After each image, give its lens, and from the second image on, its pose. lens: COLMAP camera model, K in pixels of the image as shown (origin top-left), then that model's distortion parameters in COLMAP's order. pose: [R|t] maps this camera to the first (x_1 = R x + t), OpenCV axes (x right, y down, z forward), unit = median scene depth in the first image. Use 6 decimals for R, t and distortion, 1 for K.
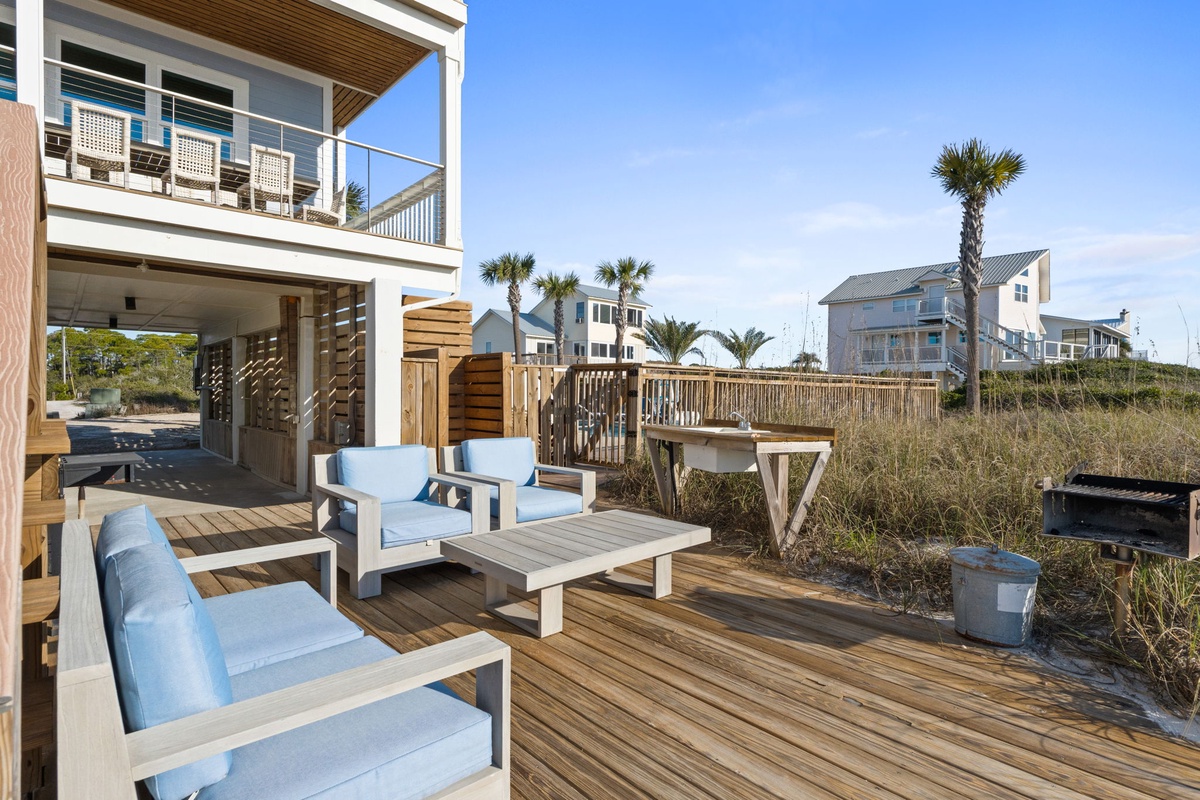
lens RADIAL K [[609.8, 0, 600.0], [0, 609.8, 400.0], [0, 0, 1]] dist [-0.000194, -0.000027]
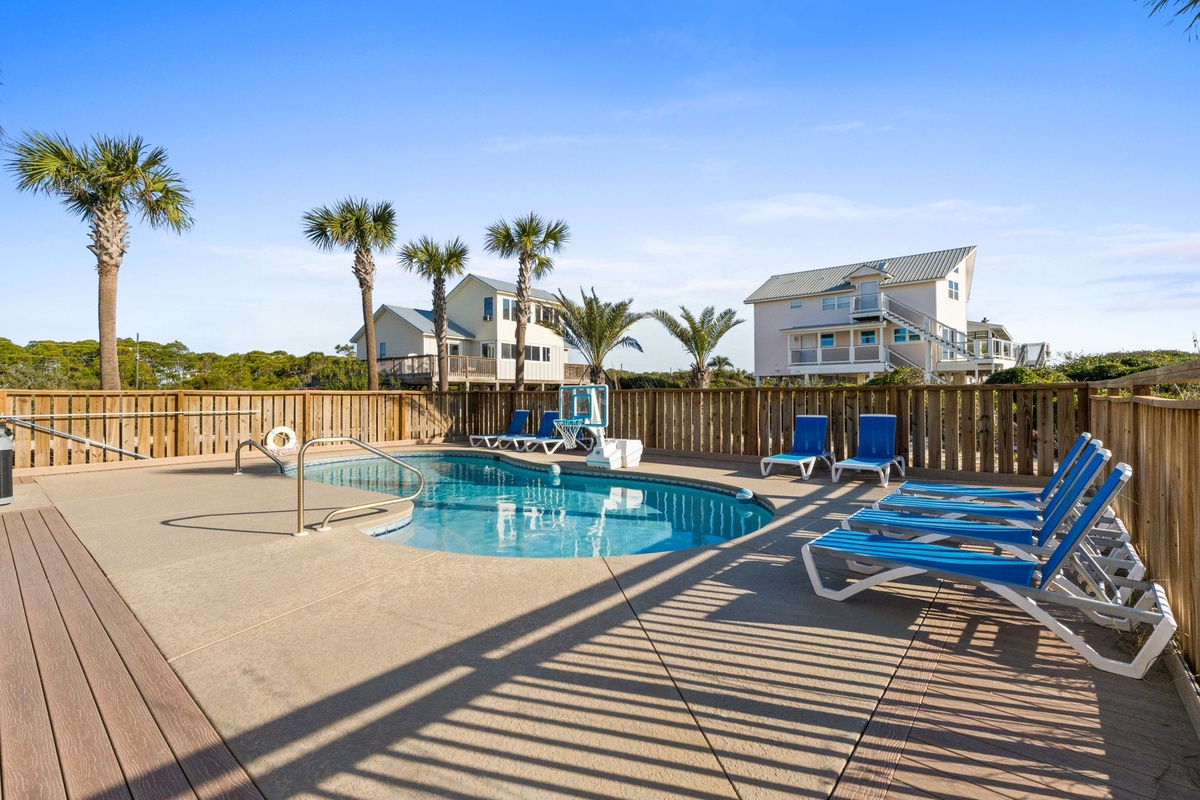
lens RADIAL K [[549.3, 0, 600.0], [0, 549.3, 400.0], [0, 0, 1]] dist [0.000535, 0.000010]
pose [[0.990937, -0.012778, 0.133718, 0.036004], [0.013196, 0.999910, -0.002238, -0.012643], [-0.133678, 0.003982, 0.991017, 0.331815]]
